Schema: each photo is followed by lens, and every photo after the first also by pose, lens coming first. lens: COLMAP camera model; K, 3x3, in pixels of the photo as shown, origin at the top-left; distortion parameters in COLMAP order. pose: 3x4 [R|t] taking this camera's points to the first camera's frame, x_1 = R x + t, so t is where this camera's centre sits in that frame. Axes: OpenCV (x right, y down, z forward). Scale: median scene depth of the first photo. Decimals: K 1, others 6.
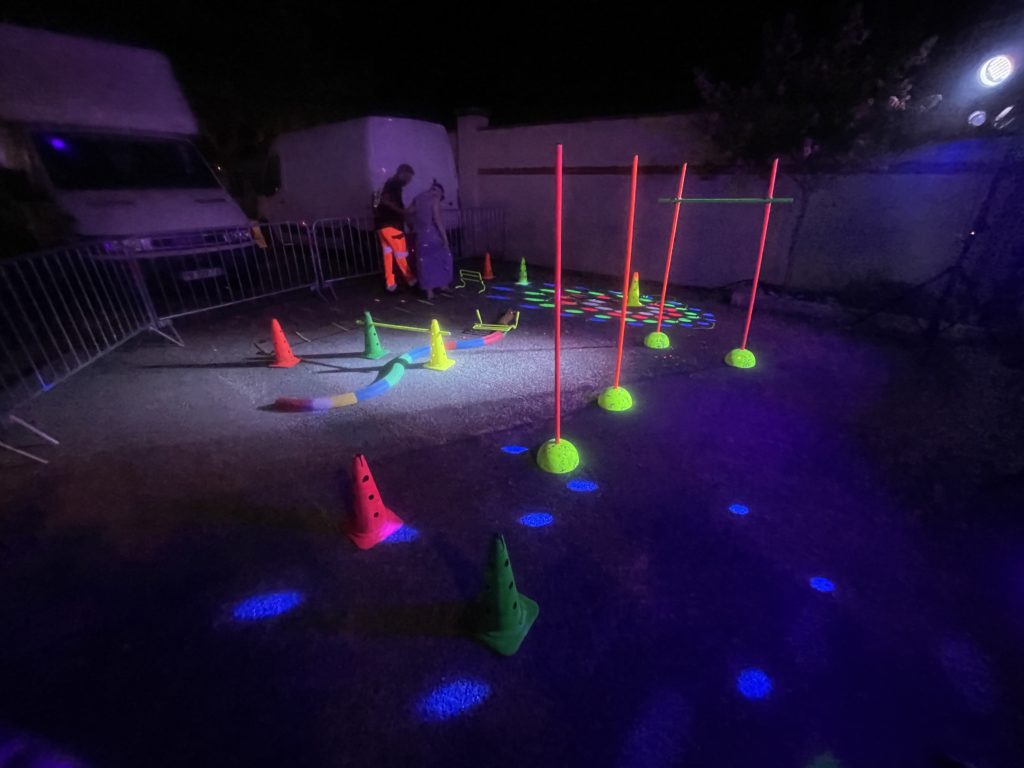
lens RADIAL K [[409.9, 0, 510.4], [0, 409.9, 386.3], [0, 0, 1]] dist [-0.003264, -0.000863]
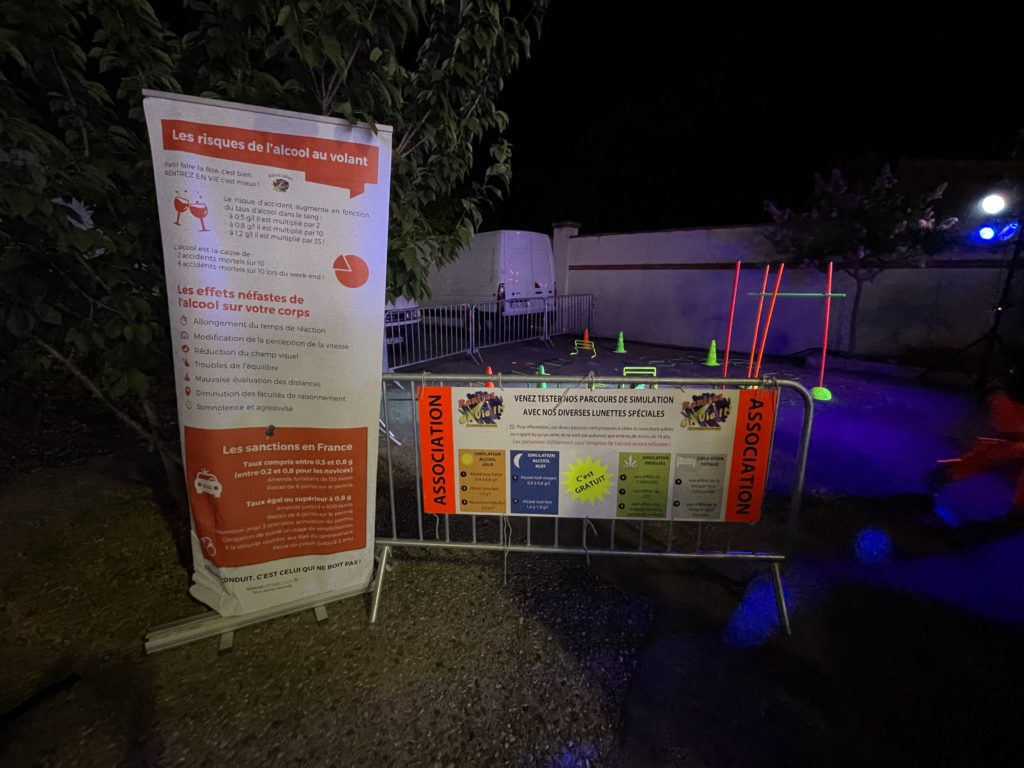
lens RADIAL K [[409.9, 0, 513.4], [0, 409.9, 378.6], [0, 0, 1]] dist [-0.003264, -0.000863]
pose [[0.997927, 0.009396, -0.063667, -0.320758], [-0.022578, 0.977523, -0.209617, 0.137783], [0.060266, 0.210620, 0.975709, -0.299018]]
